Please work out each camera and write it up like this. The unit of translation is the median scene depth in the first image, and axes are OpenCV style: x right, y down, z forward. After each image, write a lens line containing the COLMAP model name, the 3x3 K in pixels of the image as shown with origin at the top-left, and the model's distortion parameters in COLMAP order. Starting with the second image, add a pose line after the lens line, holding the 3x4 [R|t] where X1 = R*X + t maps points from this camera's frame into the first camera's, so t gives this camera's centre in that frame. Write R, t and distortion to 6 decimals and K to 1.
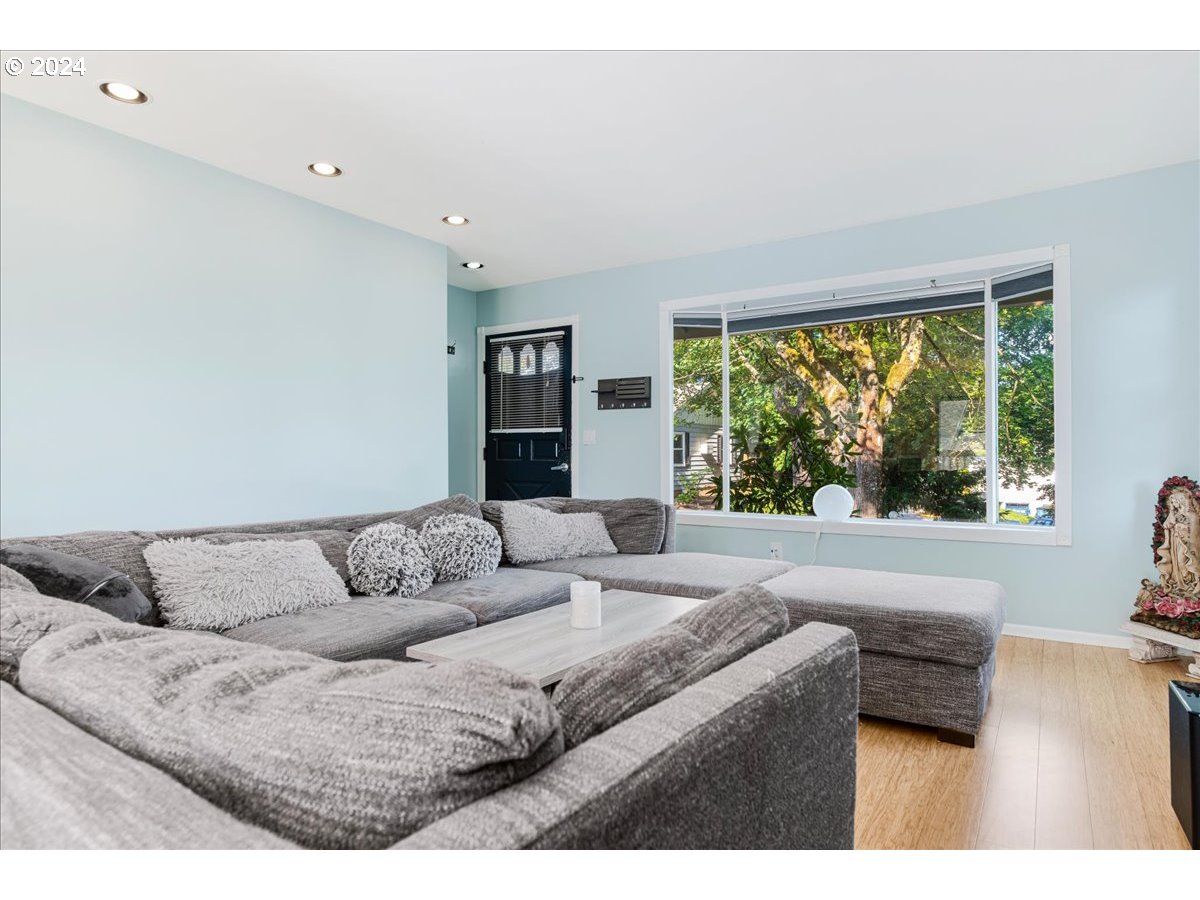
lens RADIAL K [[690.5, 0, 600.0], [0, 690.5, 450.0], [0, 0, 1]] dist [0.001004, 0.000275]
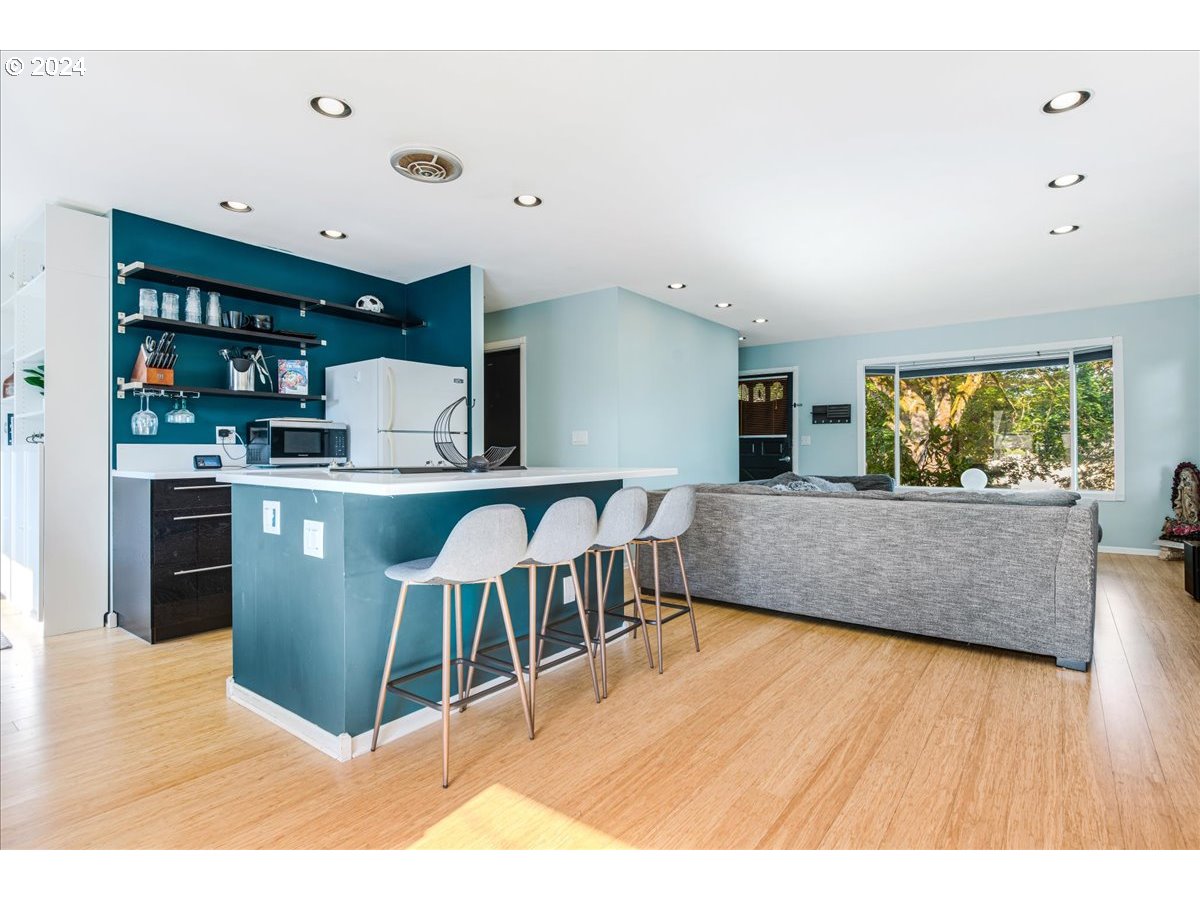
lens RADIAL K [[611.7, 0, 602.7], [0, 611.7, 446.8], [0, 0, 1]] dist [-0.002152, -0.000247]
pose [[0.997883, -0.000761, -0.065033, -0.428033], [0.000689, 0.999999, -0.001140, -0.002948], [0.065033, 0.001093, 0.997882, -0.510006]]
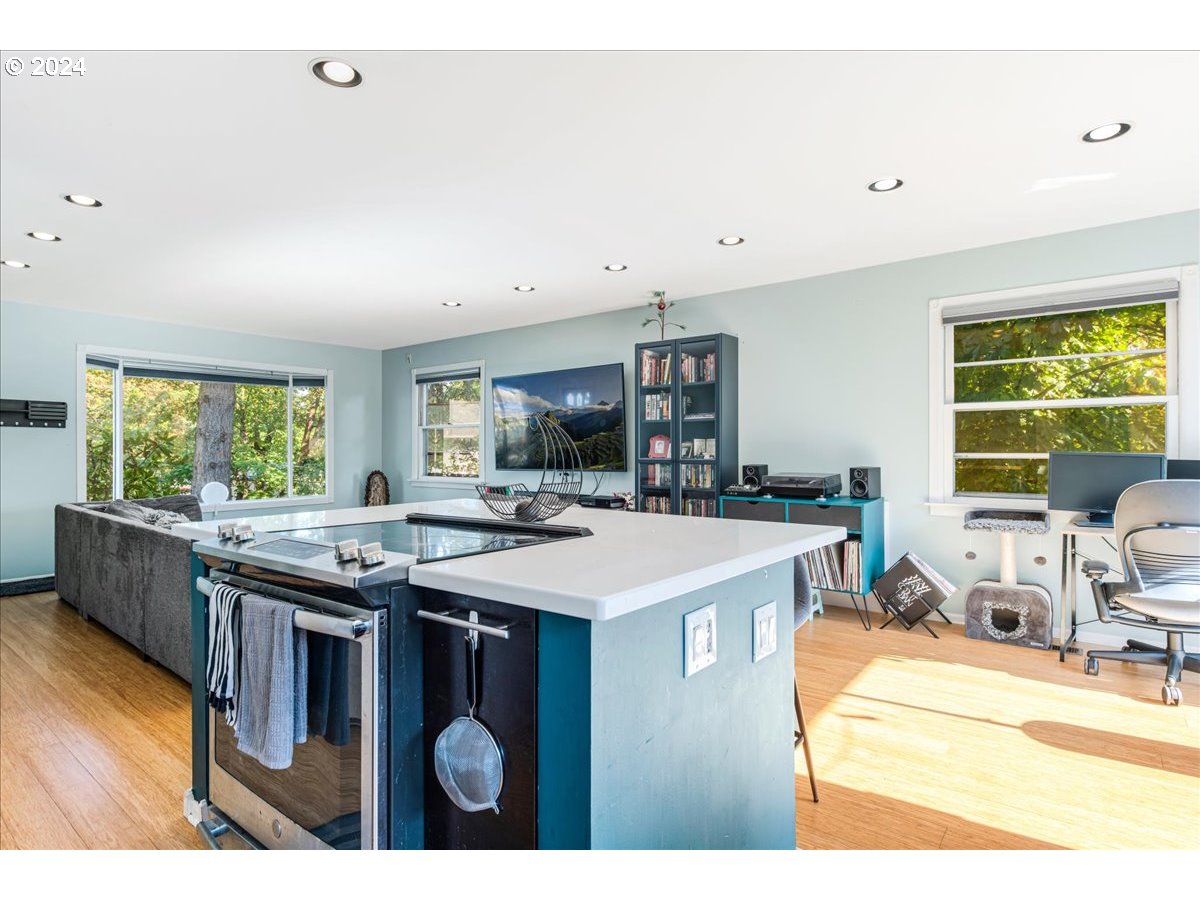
lens RADIAL K [[645.9, 0, 595.8], [0, 645.9, 441.1], [0, 0, 1]] dist [-0.001003, 0.000602]
pose [[0.083009, 0.017395, 0.996397, -0.990337], [-0.005585, 0.999840, -0.016990, -0.023894], [-0.996533, -0.004155, 0.083093, -0.031235]]
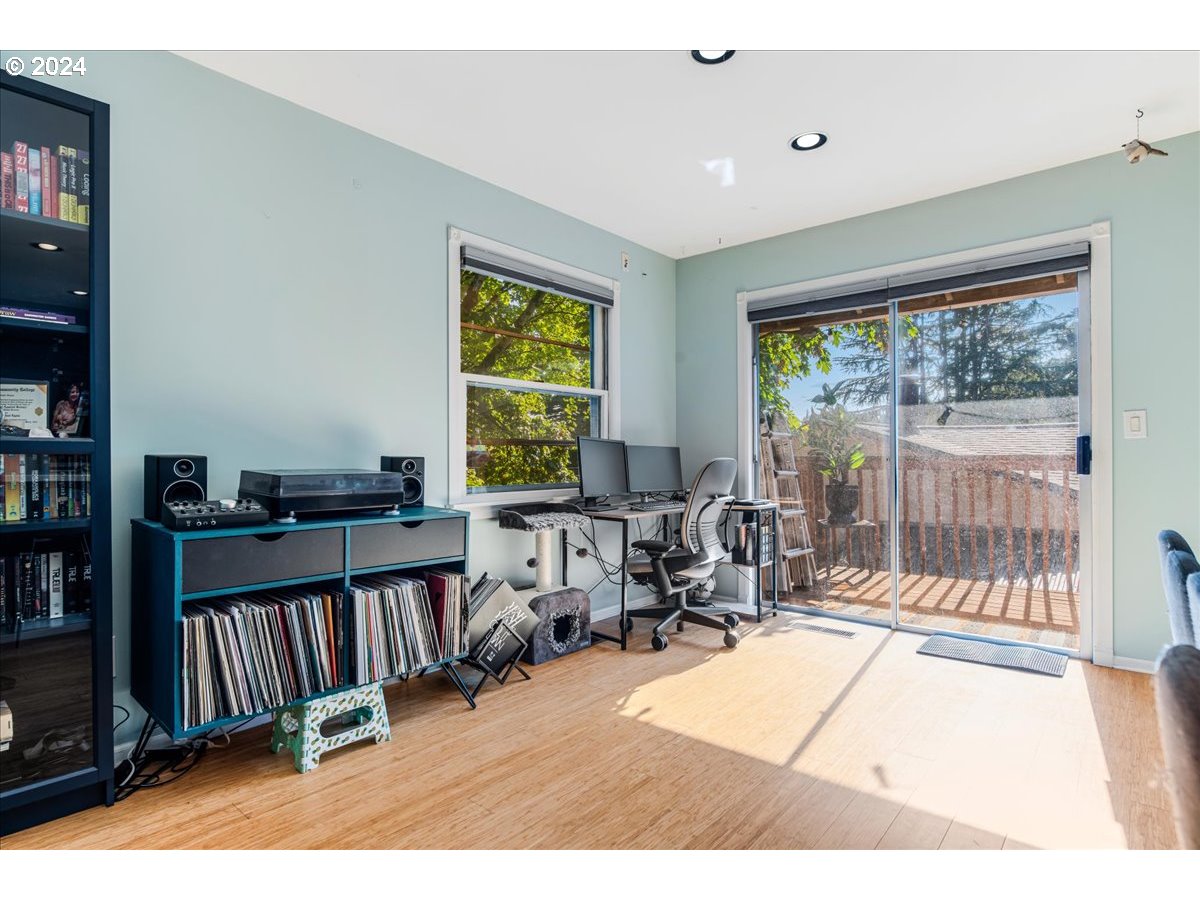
lens RADIAL K [[637.0, 0, 599.3], [0, 637.0, 463.2], [0, 0, 1]] dist [-0.005271, -0.000858]
pose [[-0.992360, 0.013728, 0.122611, -0.303625], [0.013385, 0.999904, -0.003622, 0.004984], [-0.122649, -0.001953, -0.992448, 0.193487]]
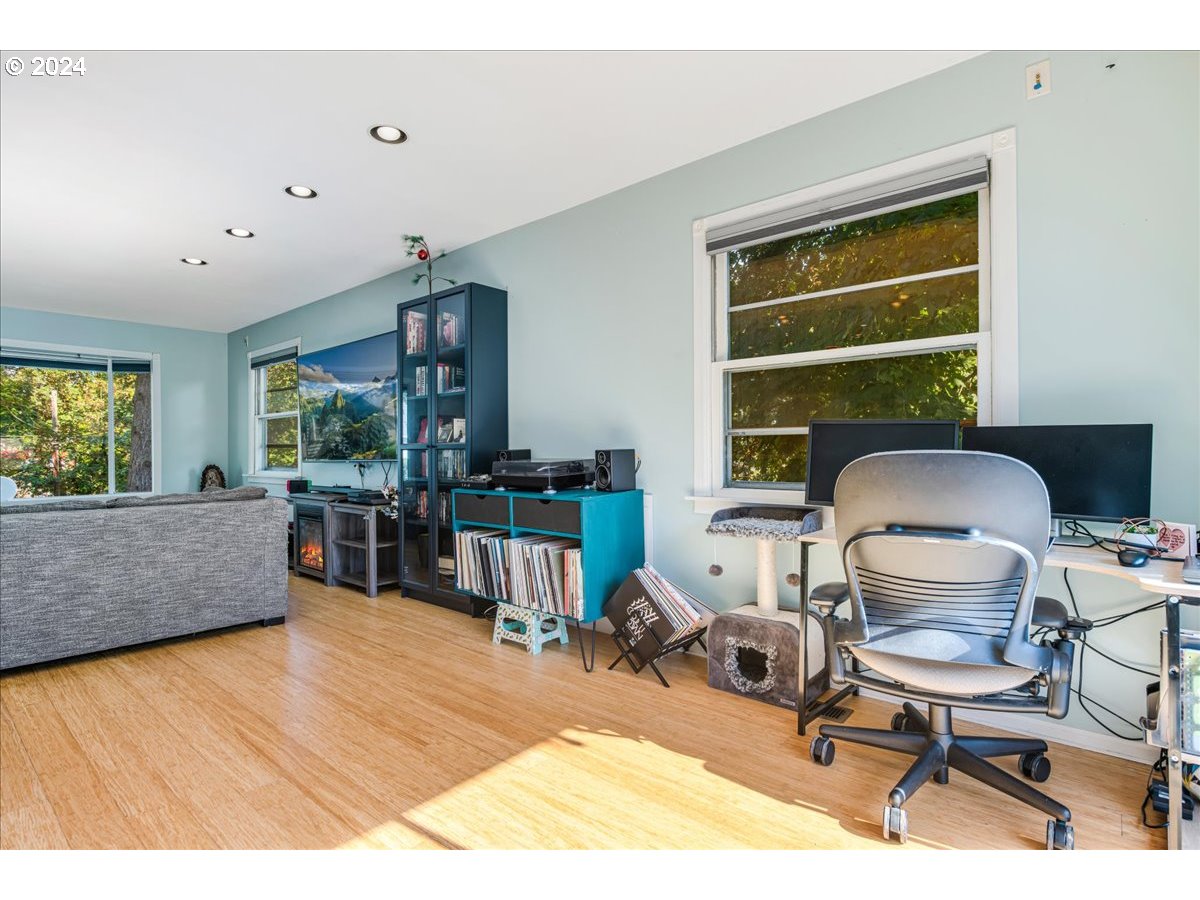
lens RADIAL K [[611.7, 0, 602.7], [0, 611.7, 446.8], [0, 0, 1]] dist [-0.002152, -0.000247]
pose [[0.126127, 0.011373, 0.991949, -0.698979], [-0.000346, 0.999935, -0.011420, -0.000209], [-0.992014, 0.001097, 0.126123, -0.394317]]
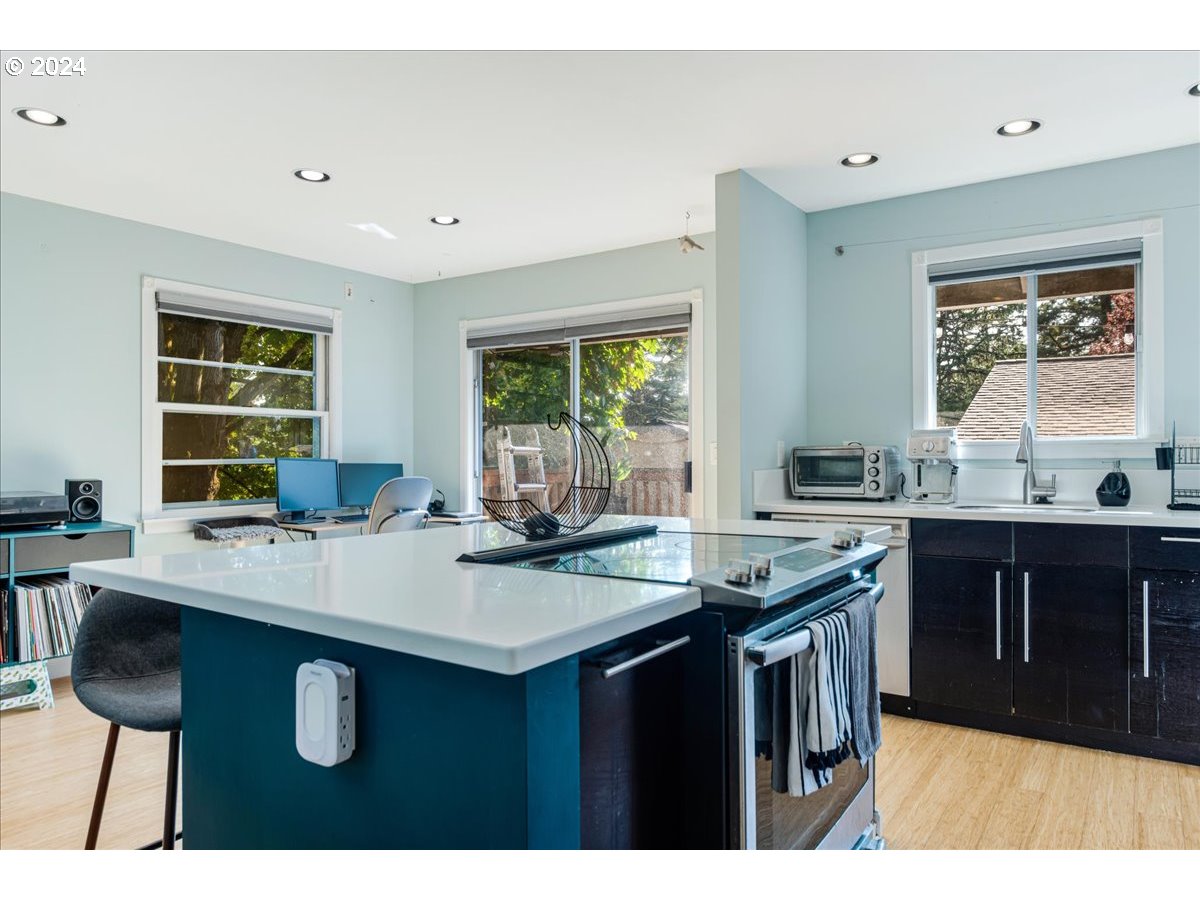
lens RADIAL K [[794.0, 0, 601.6], [0, 794.0, 460.2], [0, 0, 1]] dist [-0.000831, -0.001945]
pose [[-0.999845, 0.010212, 0.014363, -0.609951], [0.010184, 0.999946, -0.002008, -0.017878], [-0.014383, -0.001861, -0.999895, 0.474454]]
